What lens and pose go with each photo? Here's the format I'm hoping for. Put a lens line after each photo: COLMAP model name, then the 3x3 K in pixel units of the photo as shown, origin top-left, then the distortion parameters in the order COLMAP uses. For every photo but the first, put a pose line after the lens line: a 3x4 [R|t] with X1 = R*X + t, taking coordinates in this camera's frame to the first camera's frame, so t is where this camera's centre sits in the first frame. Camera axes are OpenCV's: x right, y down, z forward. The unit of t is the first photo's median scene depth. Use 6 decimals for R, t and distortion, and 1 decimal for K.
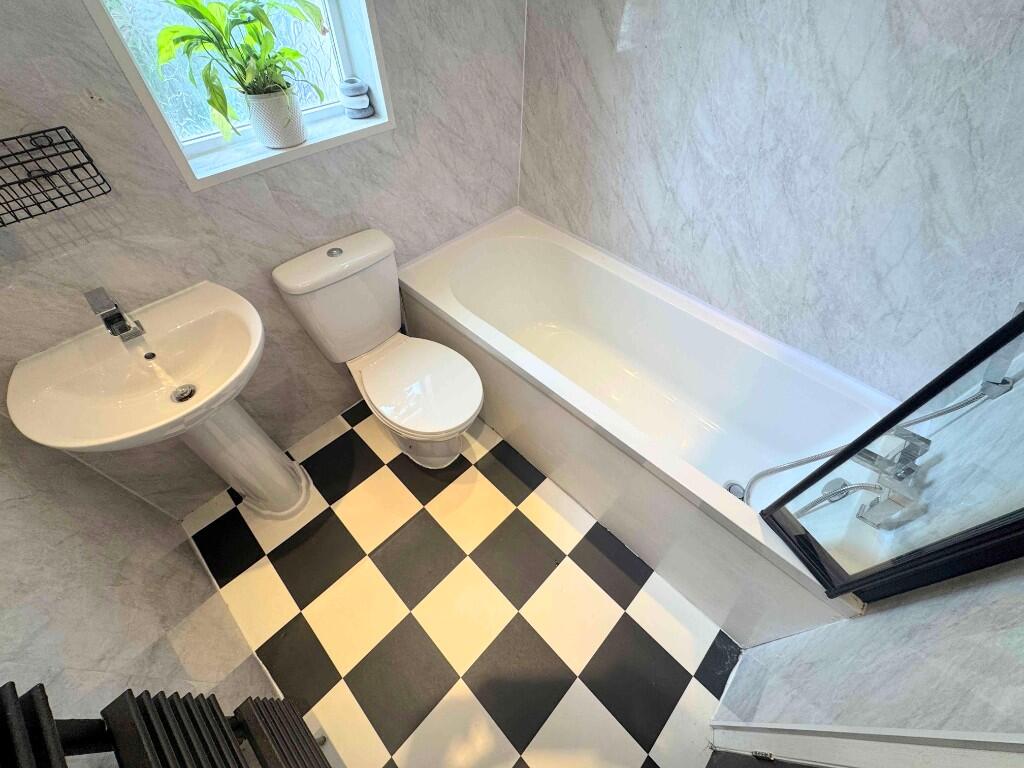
lens RADIAL K [[411.3, 0, 510.8], [0, 411.3, 382.3], [0, 0, 1]] dist [-0.000398, -0.000545]
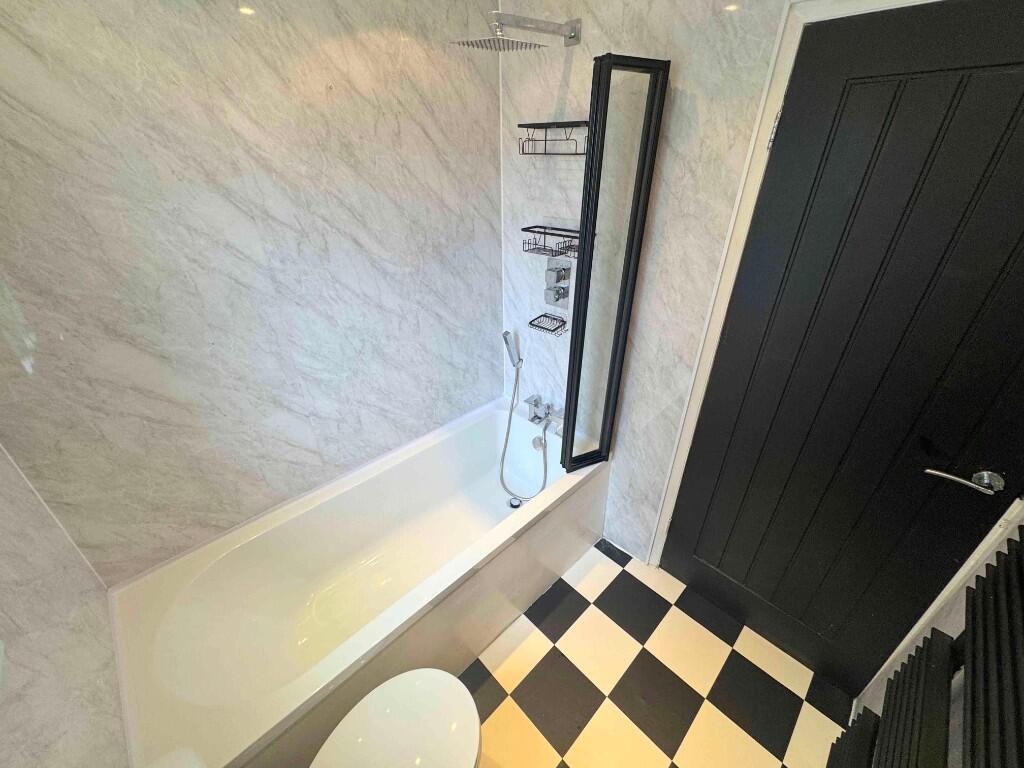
lens RADIAL K [[411.3, 0, 510.8], [0, 411.3, 382.3], [0, 0, 1]] dist [-0.000398, -0.000545]
pose [[0.022721, -0.501538, 0.864837, -0.514159], [0.774986, 0.555323, 0.301684, -0.438741], [-0.631570, 0.663382, 0.401302, 0.165423]]
